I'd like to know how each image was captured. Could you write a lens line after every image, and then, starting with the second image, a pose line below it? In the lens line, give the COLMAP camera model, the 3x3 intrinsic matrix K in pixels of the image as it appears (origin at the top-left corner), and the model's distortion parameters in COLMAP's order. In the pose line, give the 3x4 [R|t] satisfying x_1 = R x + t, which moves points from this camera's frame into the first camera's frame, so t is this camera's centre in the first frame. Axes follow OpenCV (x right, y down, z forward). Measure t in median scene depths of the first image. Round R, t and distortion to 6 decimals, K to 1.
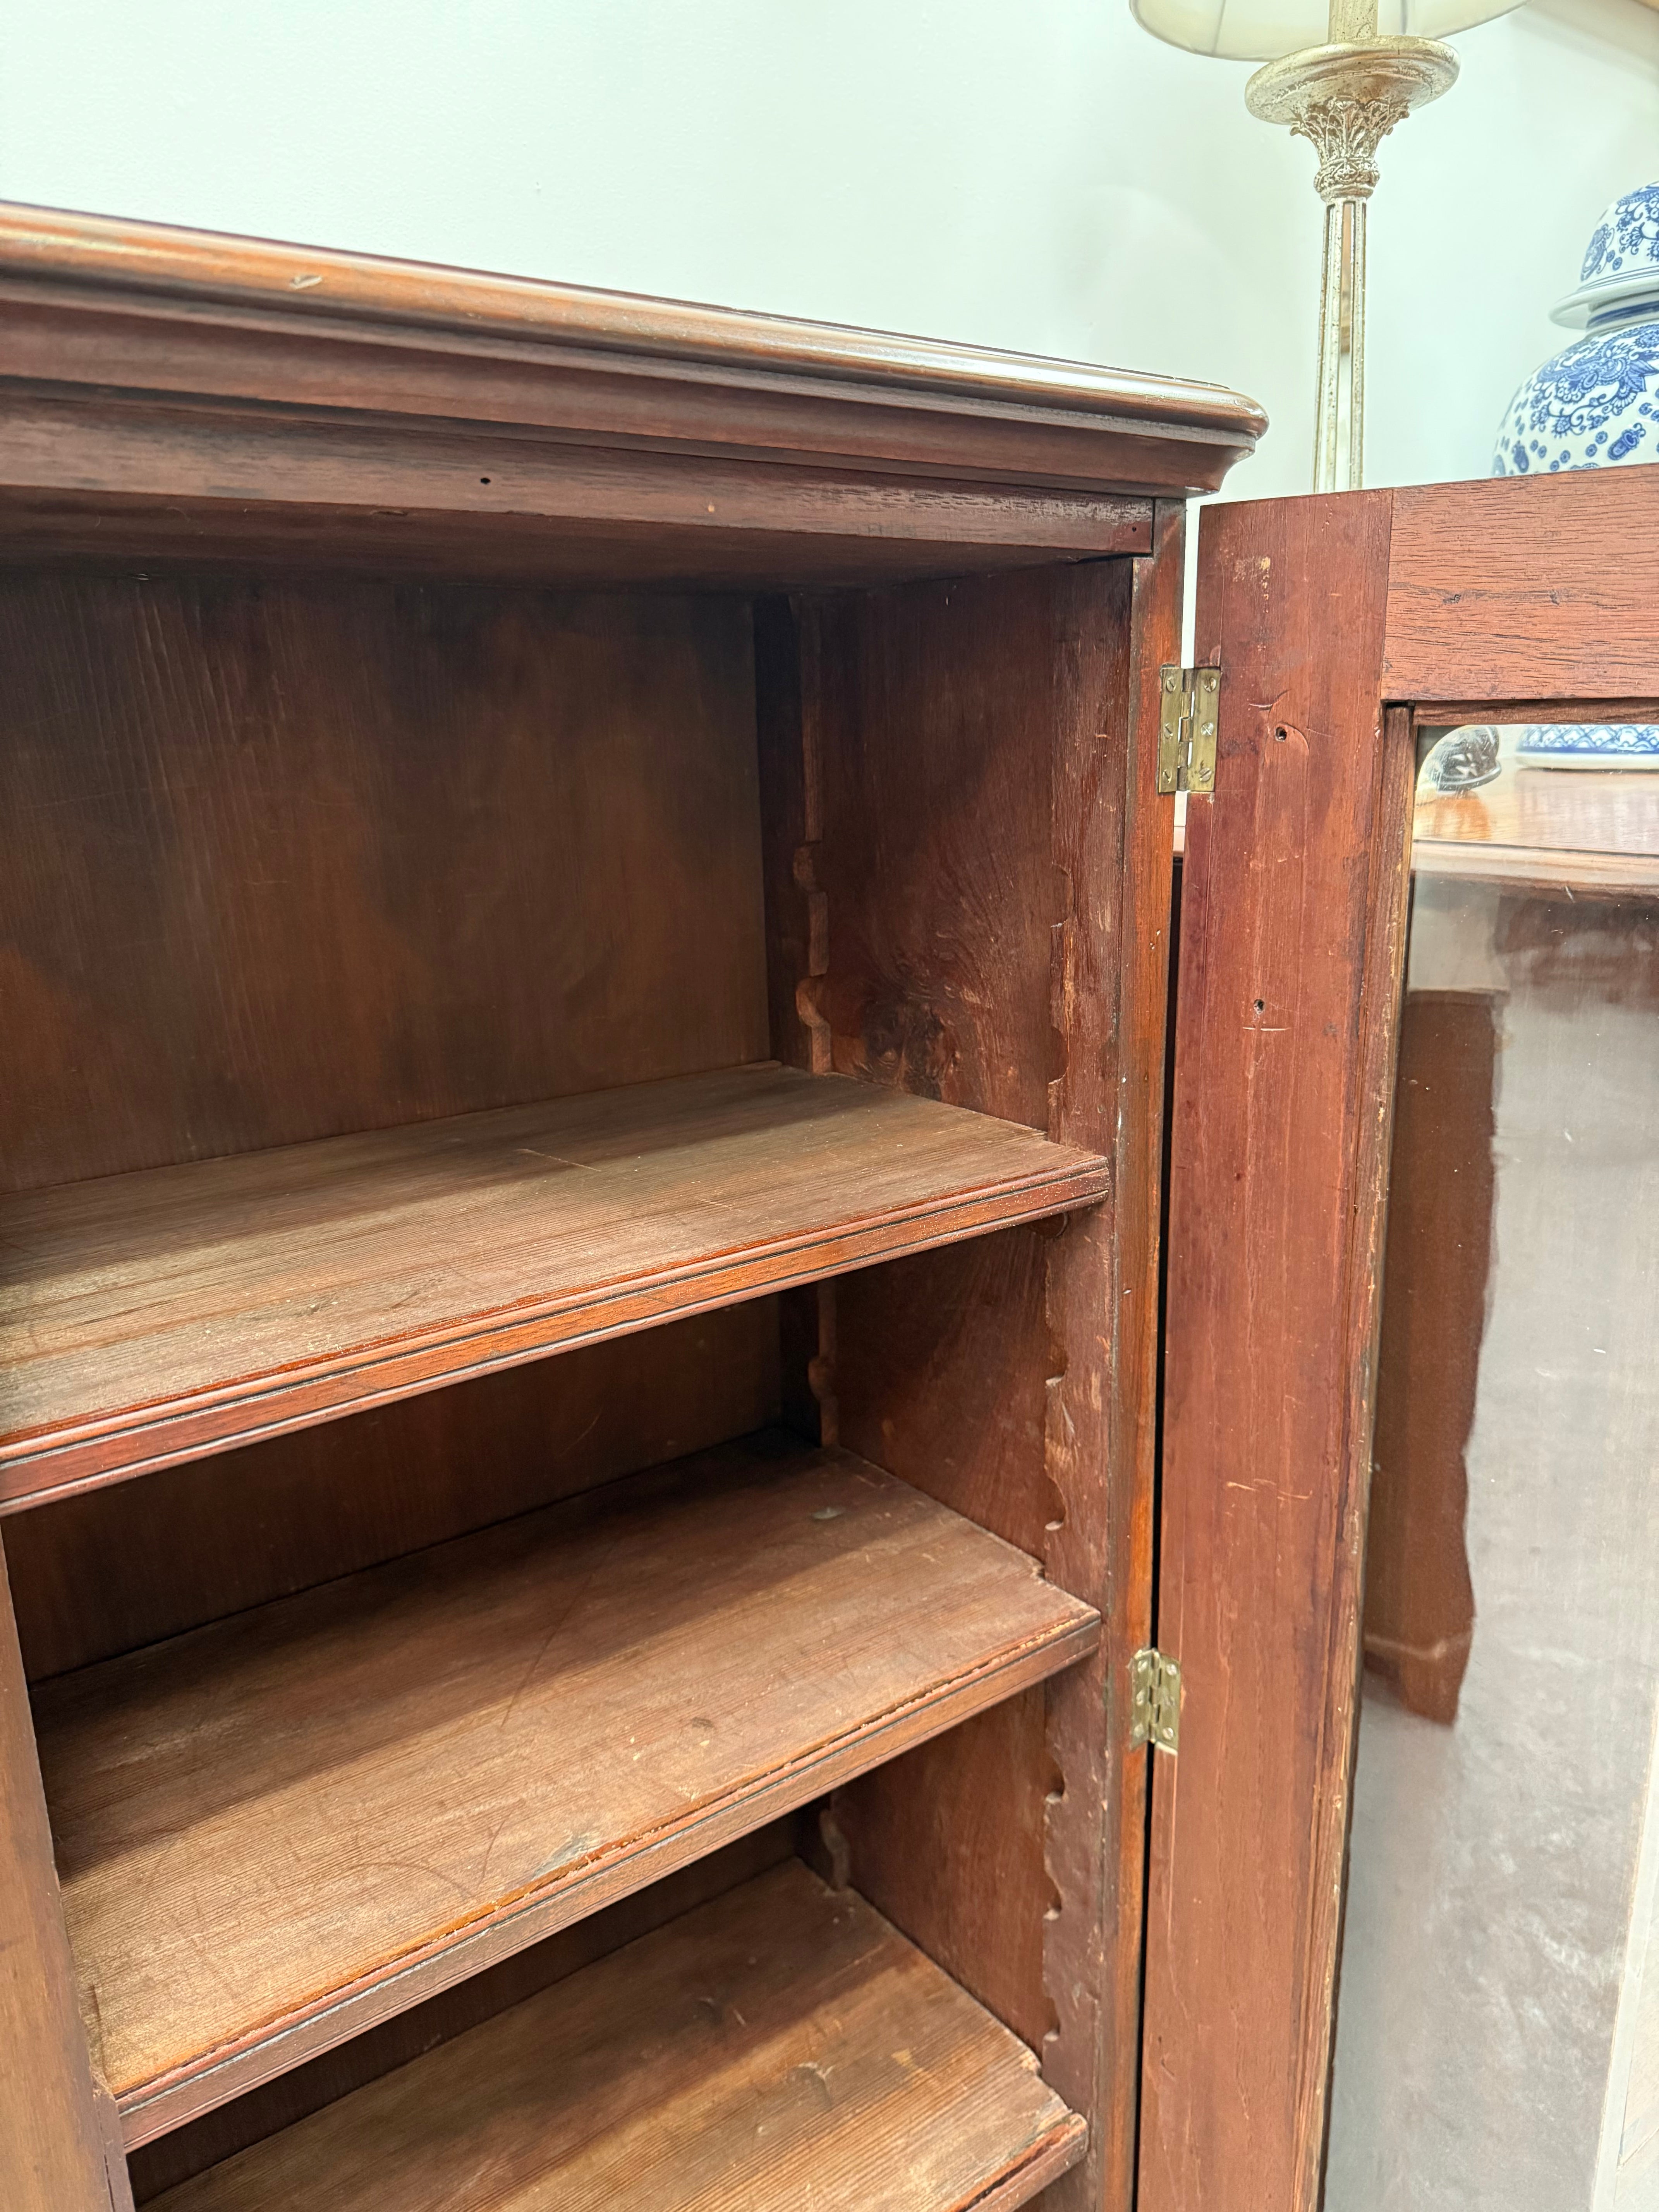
lens RADIAL K [[1562.6, 0, 800.3], [0, 1562.6, 1113.6], [0, 0, 1]] dist [0.083395, -0.117880]
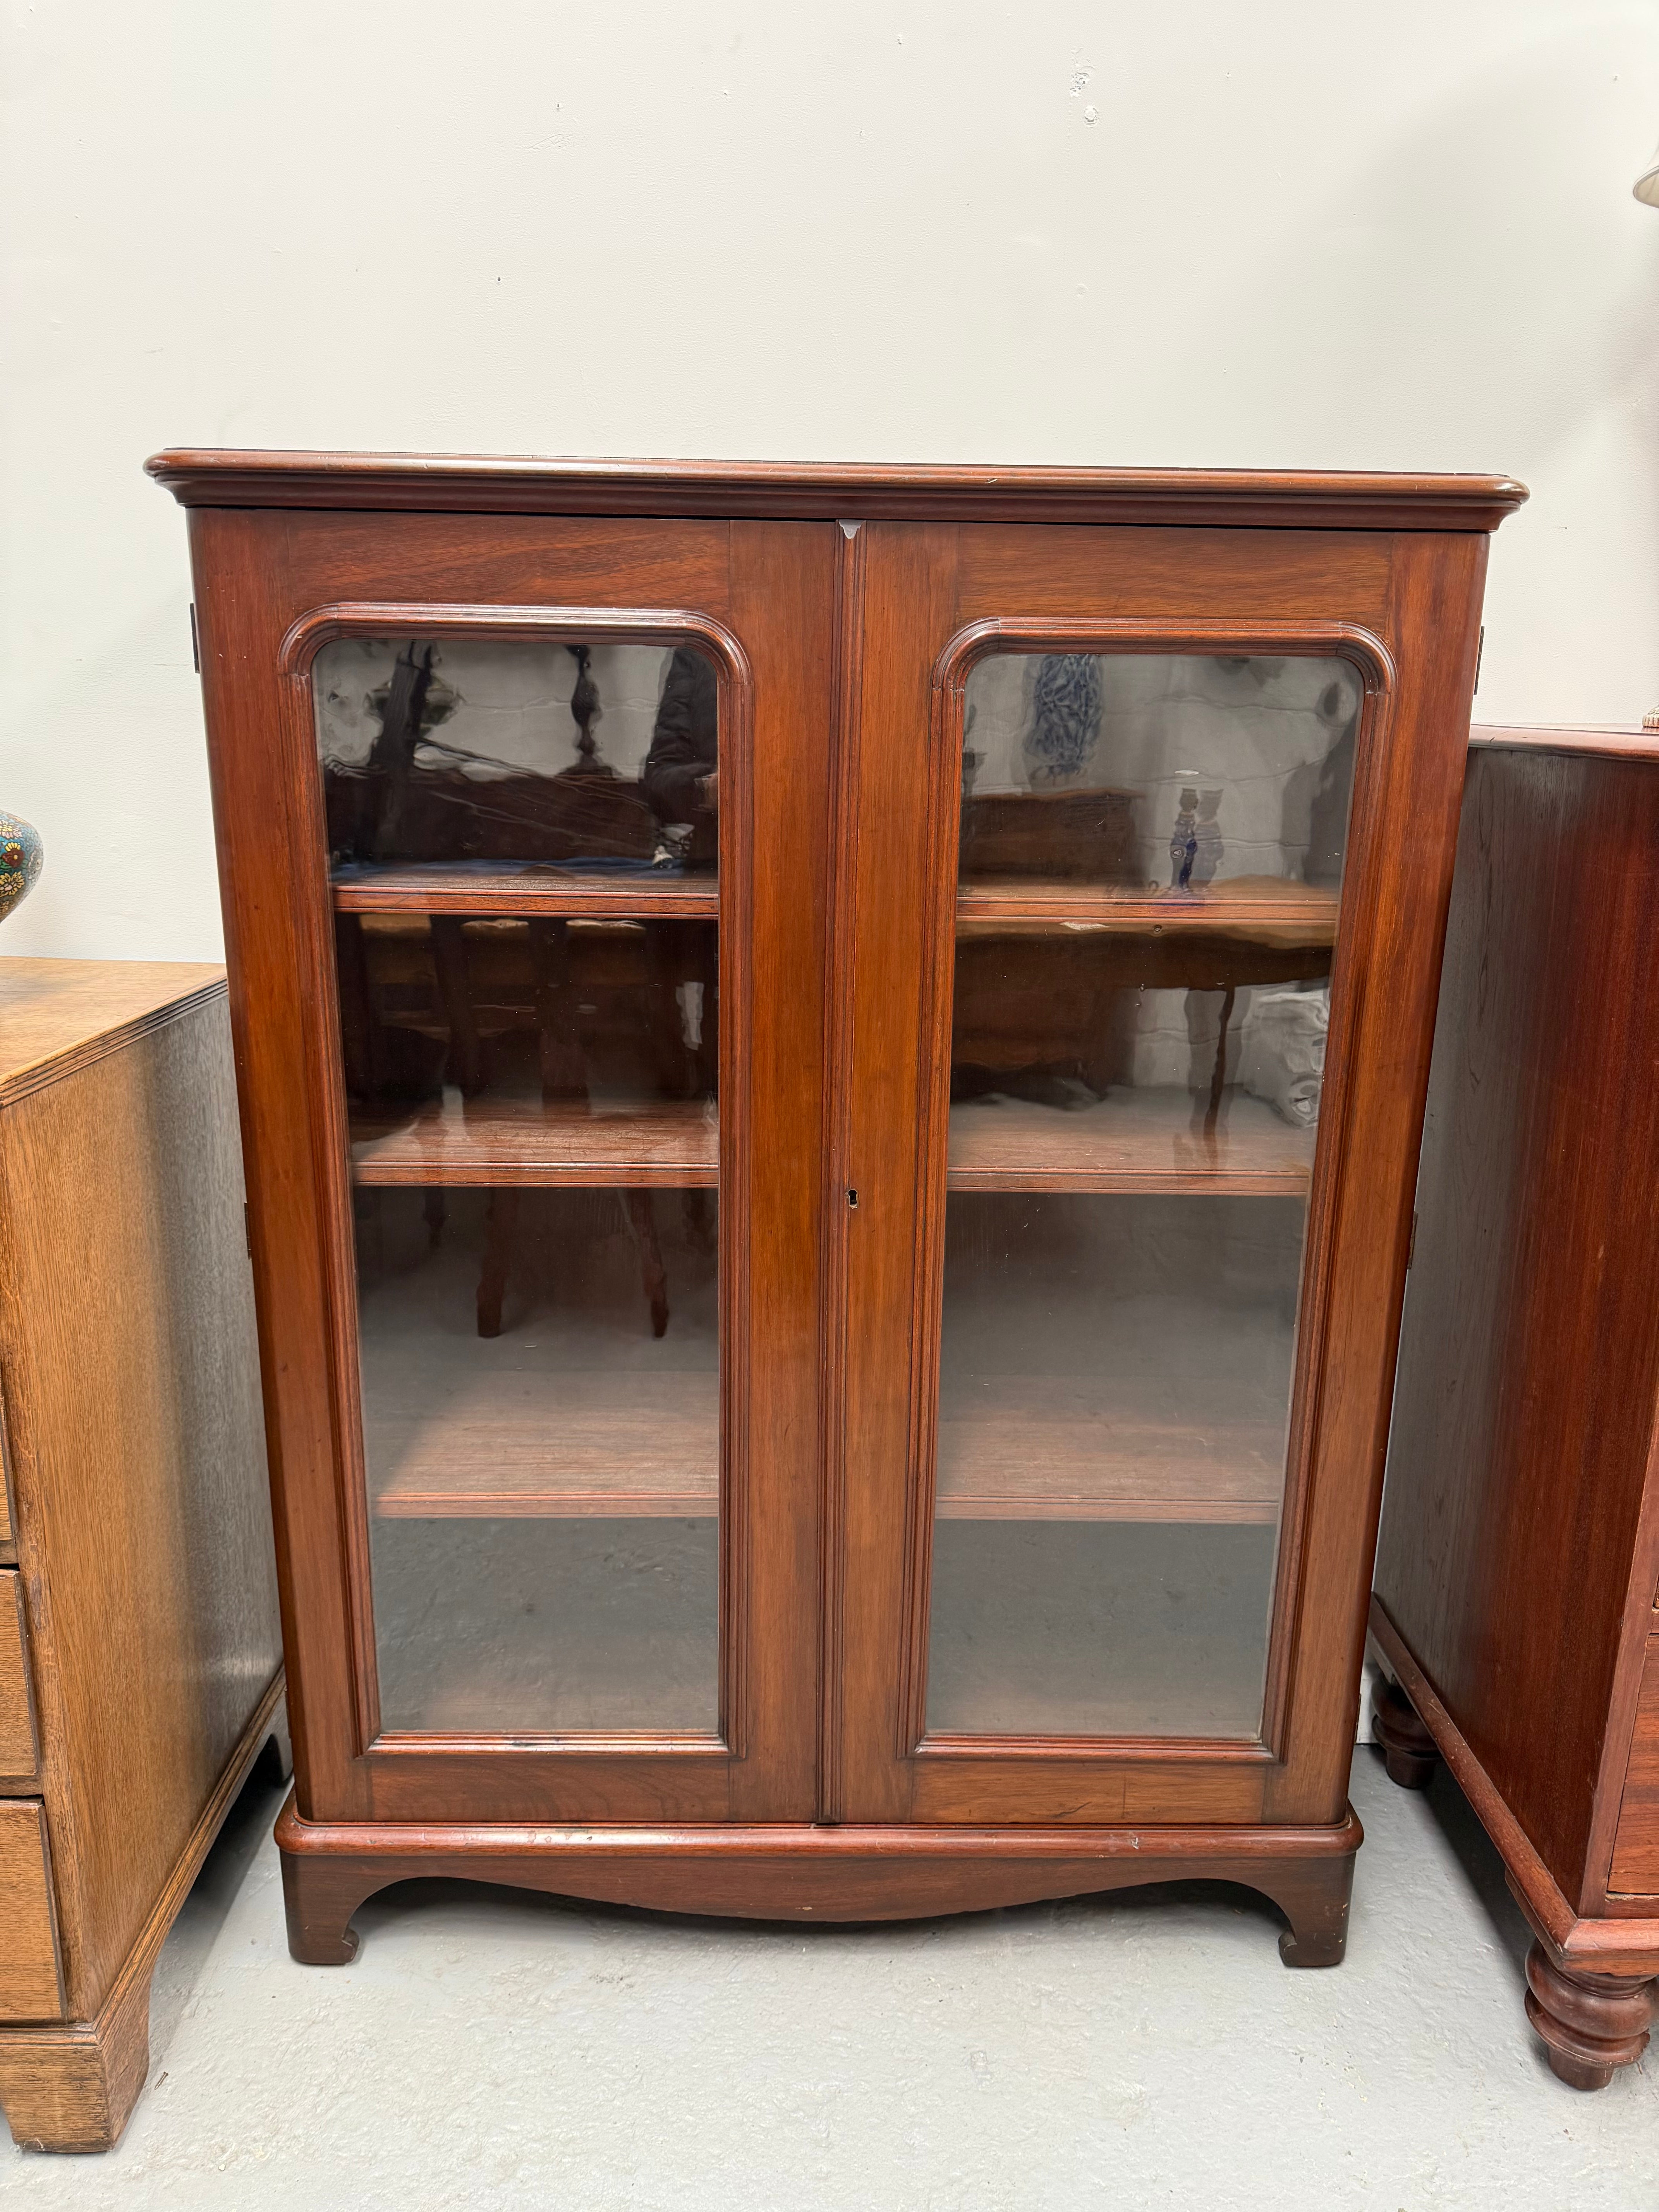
lens RADIAL K [[1555.5, 0, 822.7], [0, 1555.5, 1111.2], [0, 0, 1]] dist [0.042461, -0.044781]
pose [[0.812680, 0.177735, -0.554943, 0.630183], [-0.176082, 0.982731, 0.056883, 0.254910], [0.555469, 0.051488, 0.829942, -0.760413]]
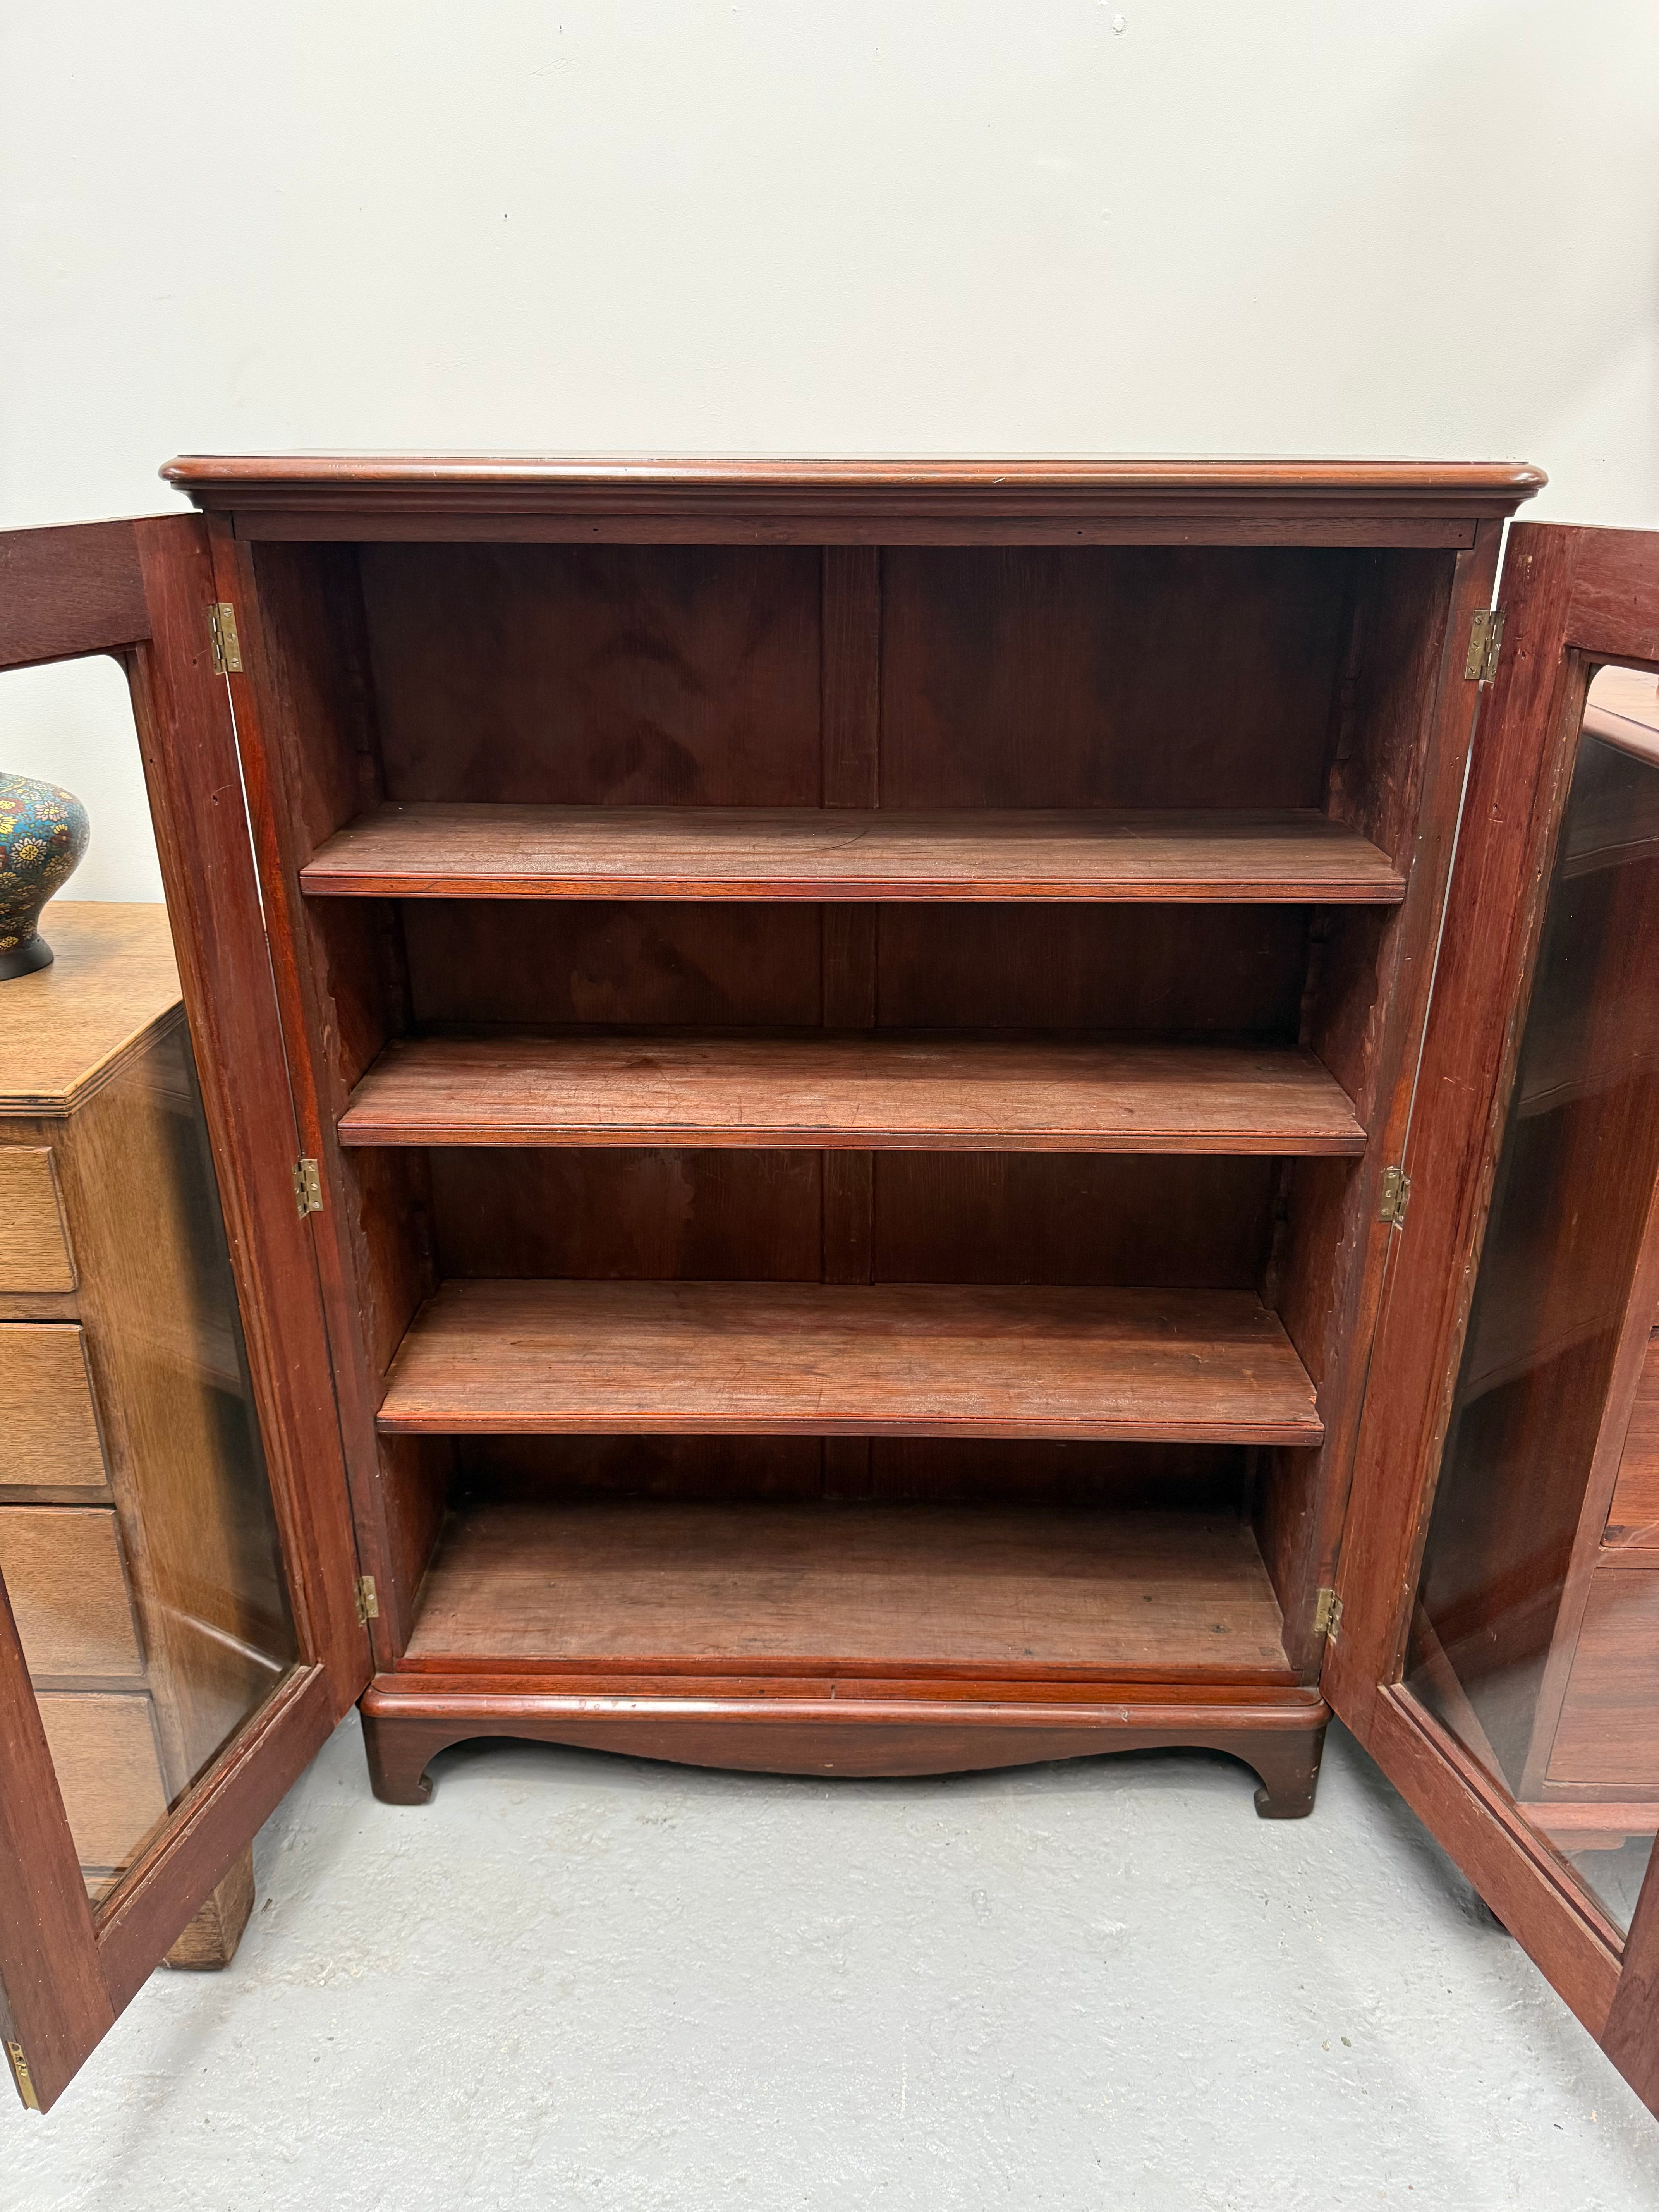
lens RADIAL K [[1562.0, 0, 826.5], [0, 1562.0, 1107.5], [0, 0, 1]] dist [0.049377, -0.061152]
pose [[0.795424, 0.258062, -0.548365, 0.669243], [-0.170752, 0.963585, 0.205784, 0.019705], [0.581502, -0.070051, 0.810524, -0.812571]]
